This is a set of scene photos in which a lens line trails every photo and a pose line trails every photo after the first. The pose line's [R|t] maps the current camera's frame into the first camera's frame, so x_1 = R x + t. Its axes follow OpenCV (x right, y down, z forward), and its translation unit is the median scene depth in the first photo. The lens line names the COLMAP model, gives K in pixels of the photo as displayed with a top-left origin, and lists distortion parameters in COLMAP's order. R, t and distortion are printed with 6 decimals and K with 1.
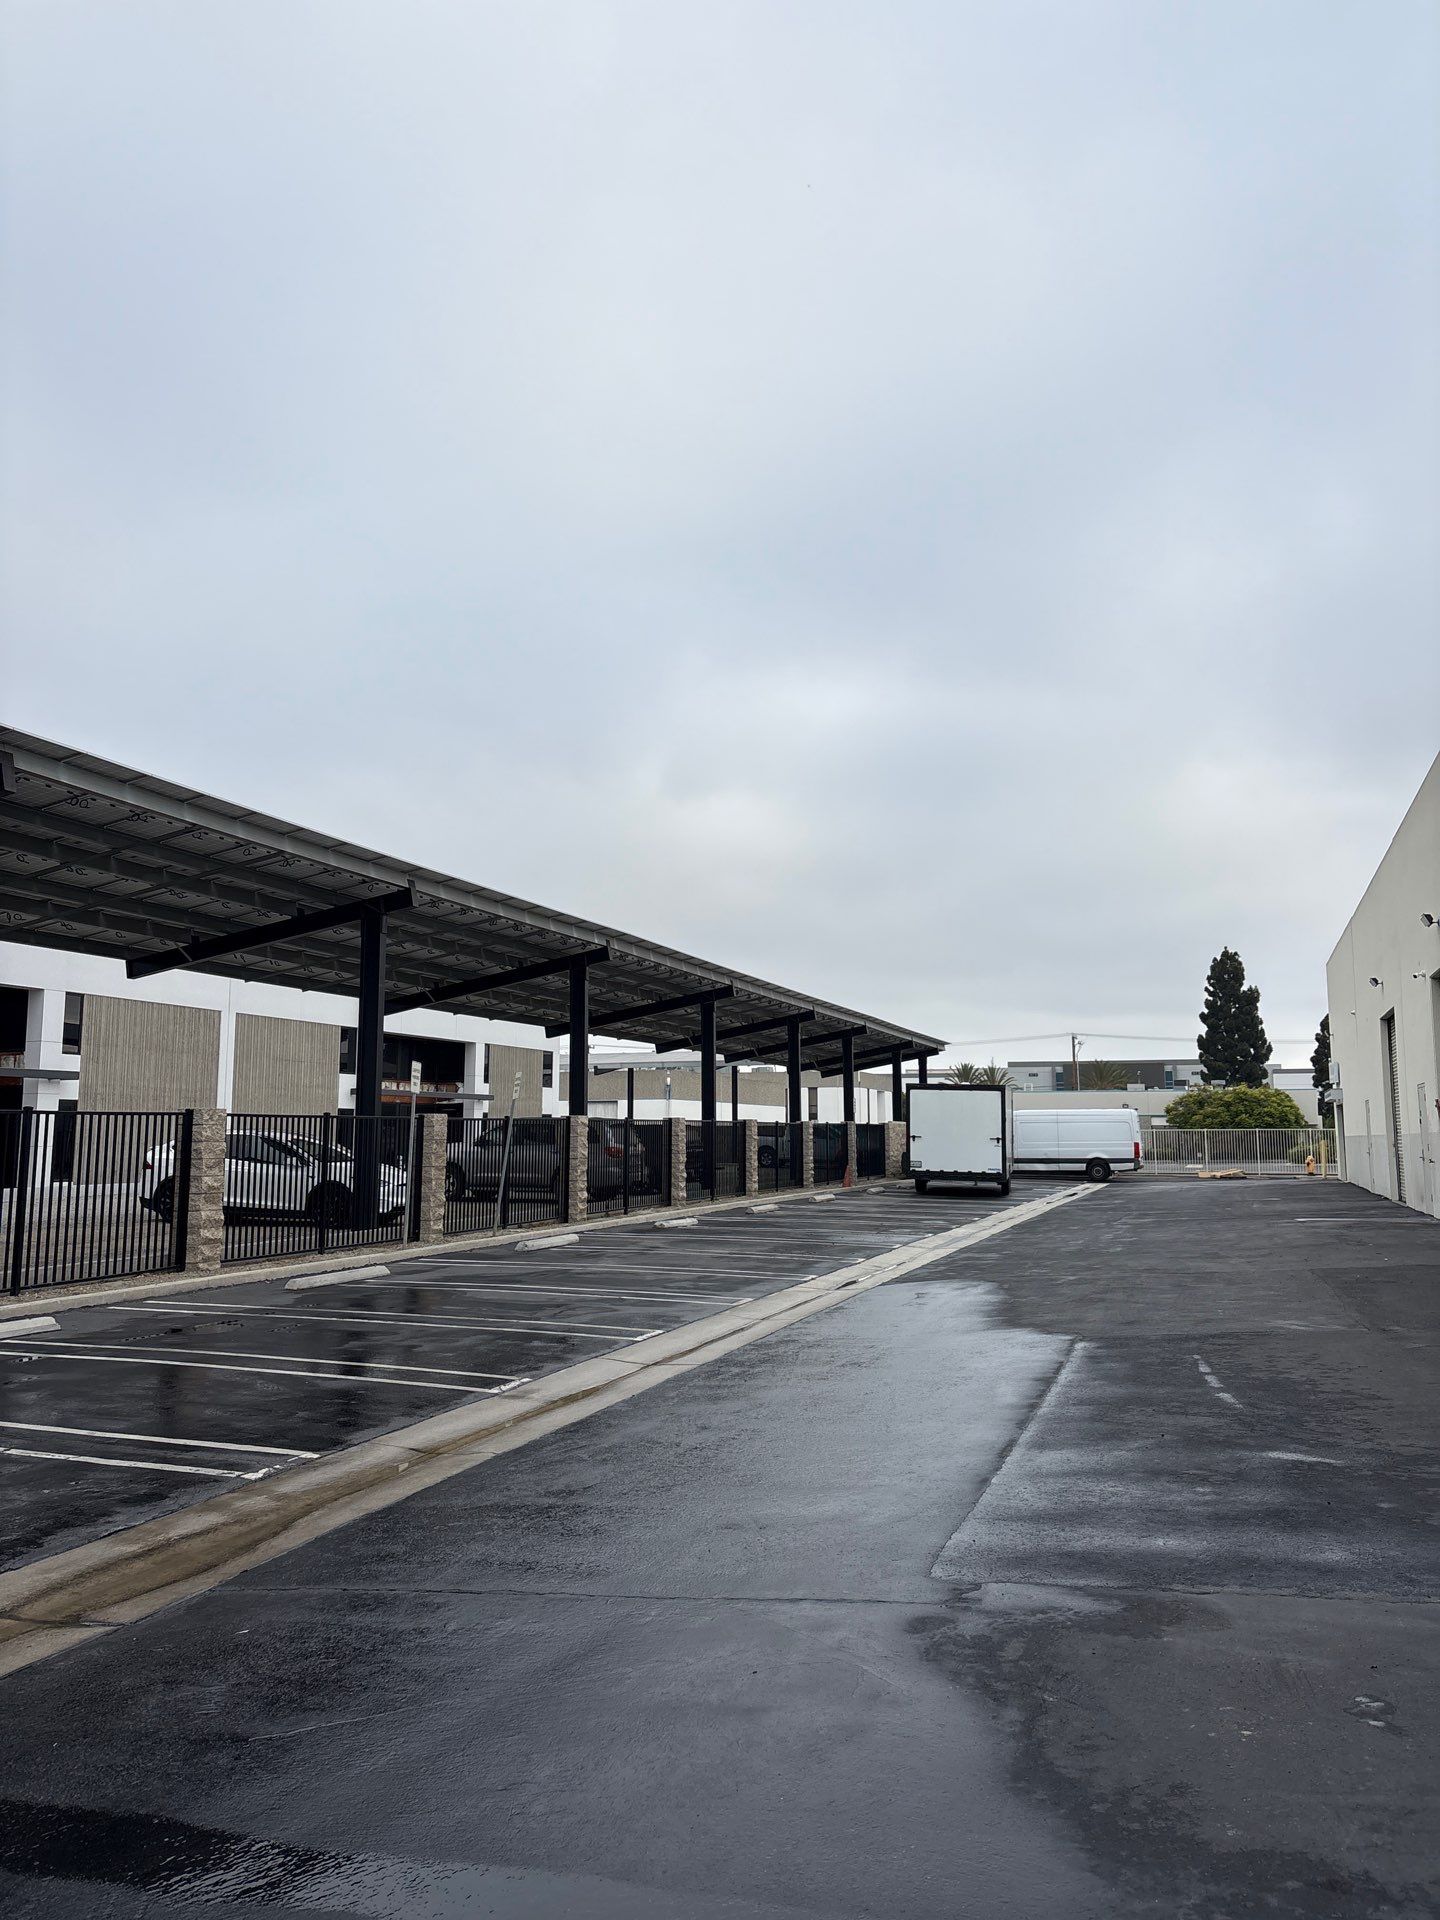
lens RADIAL K [[1407.5, 0, 736.9], [0, 1407.5, 933.6], [0, 0, 1]] dist [0.030409, -0.046811]
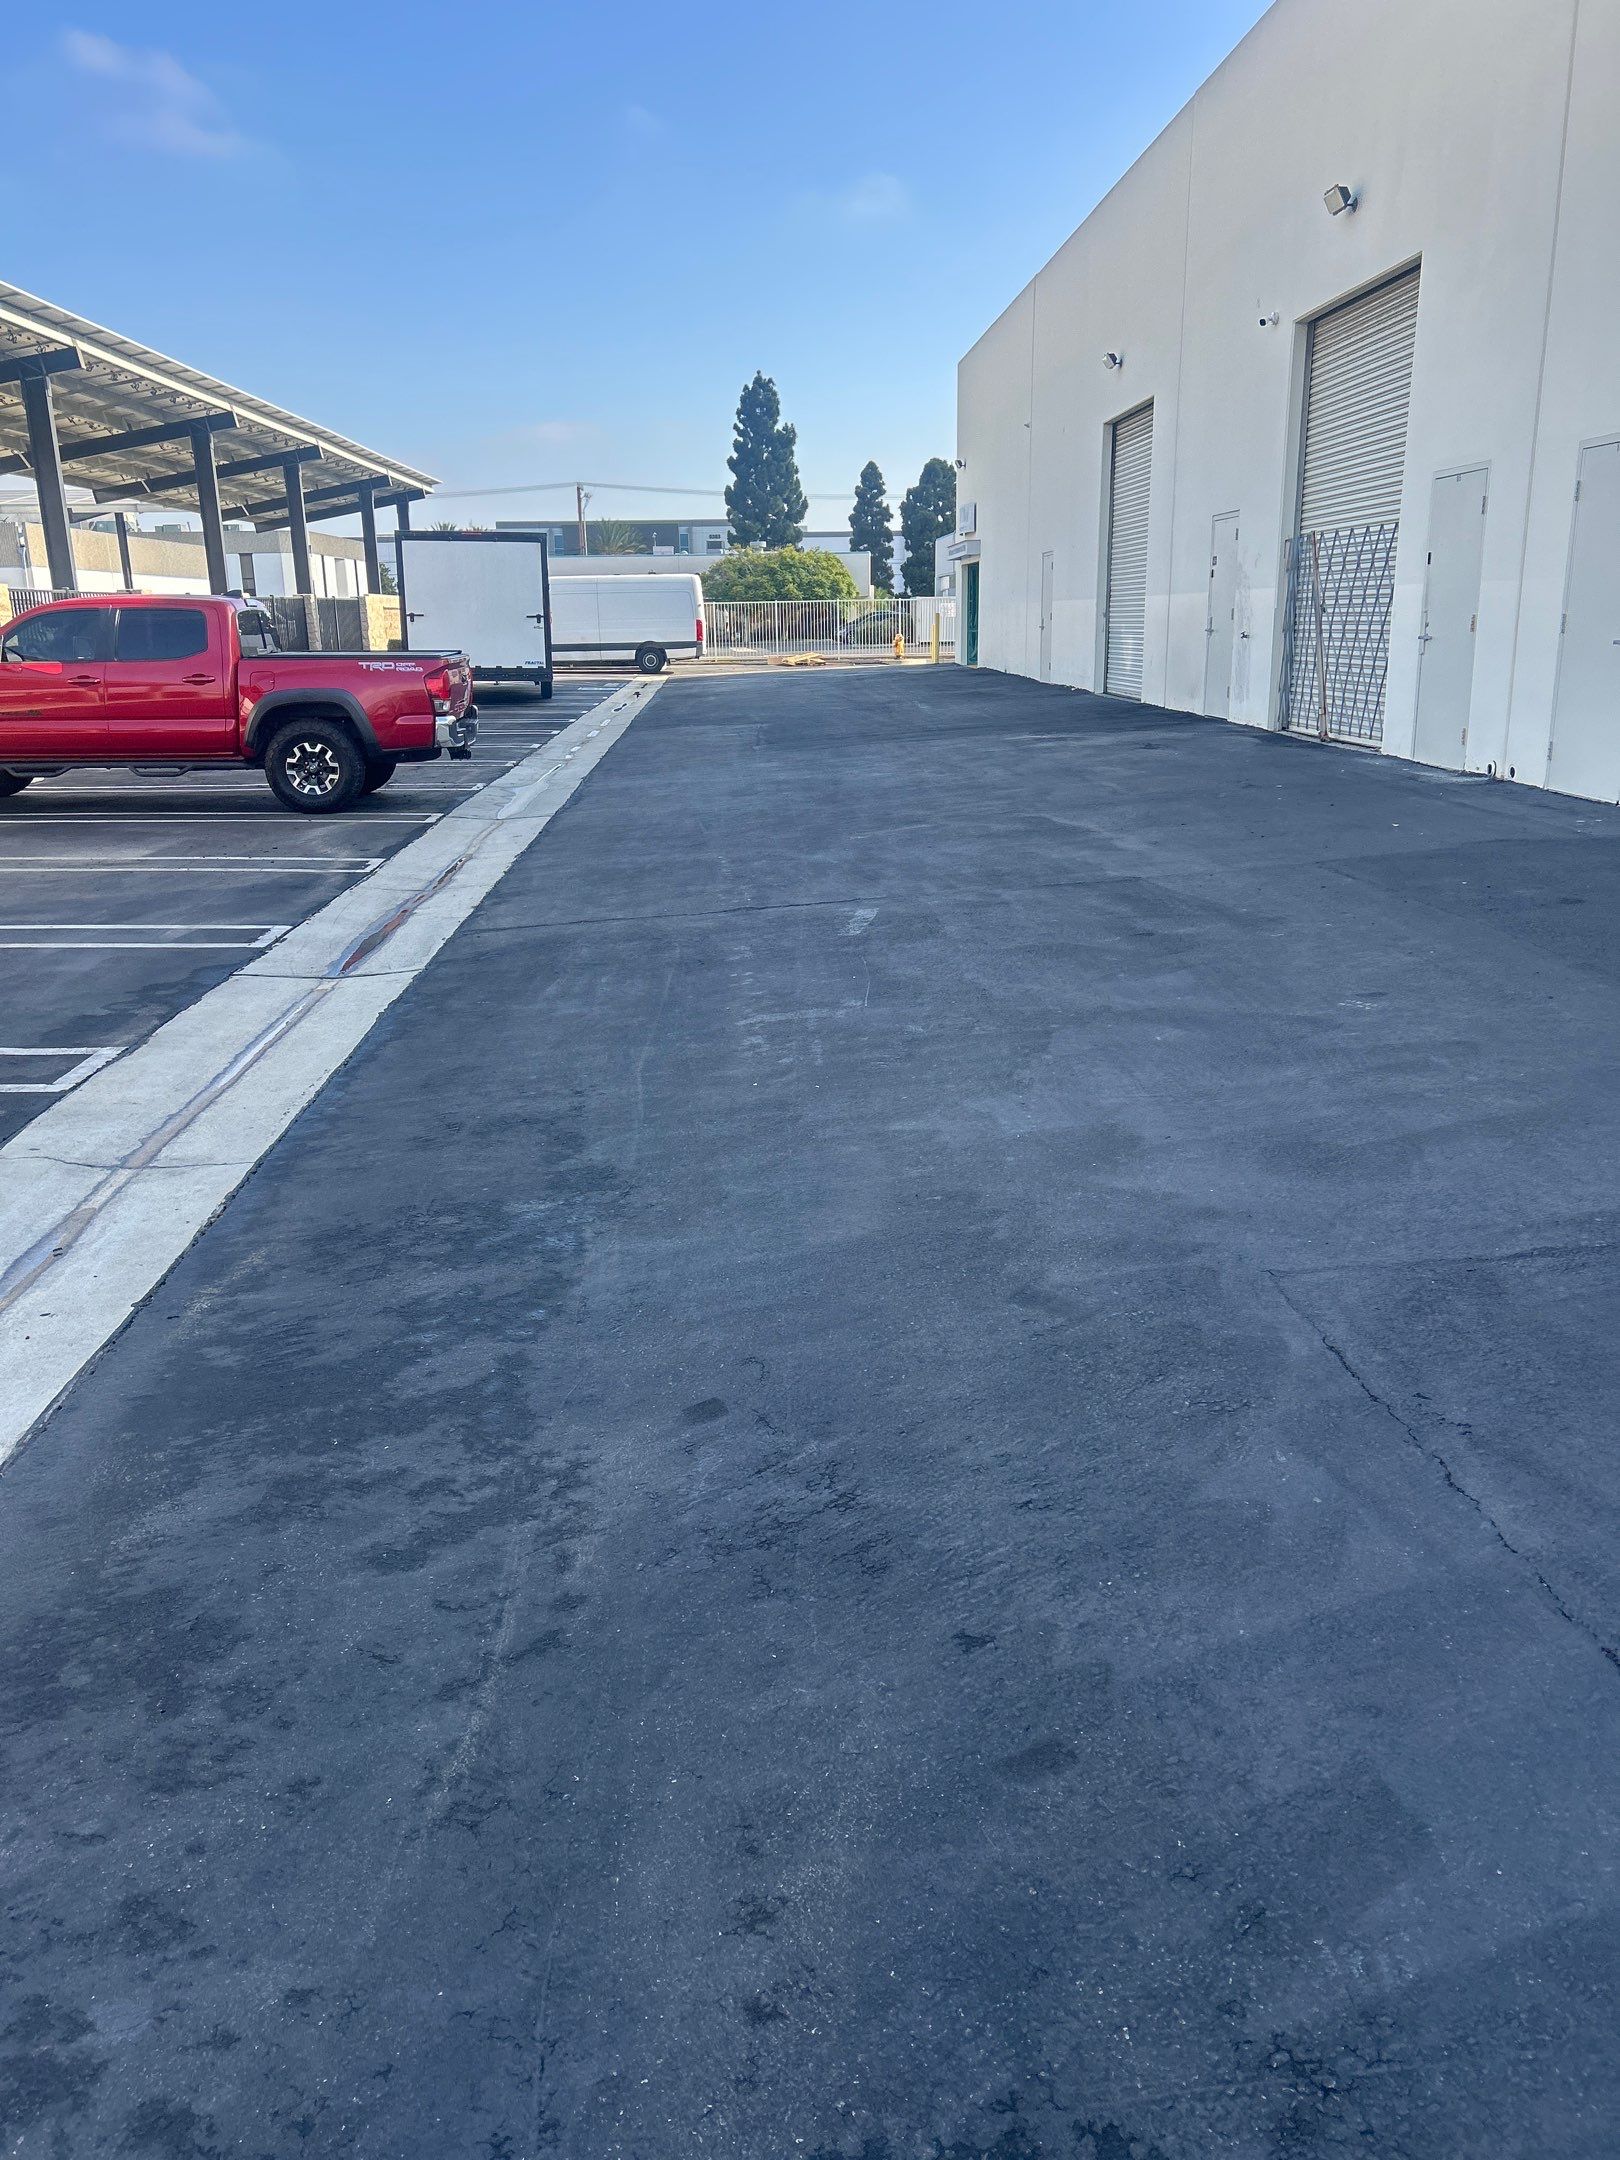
lens RADIAL K [[1583.4, 0, 808.1], [0, 1583.4, 1081.9], [0, 0, 1]] dist [0.030409, -0.046811]
pose [[0.929387, -0.122040, 0.348348, 0.006466], [-0.033043, 0.912460, 0.407829, 0.019119], [-0.367625, -0.390541, 0.843996, 0.124797]]
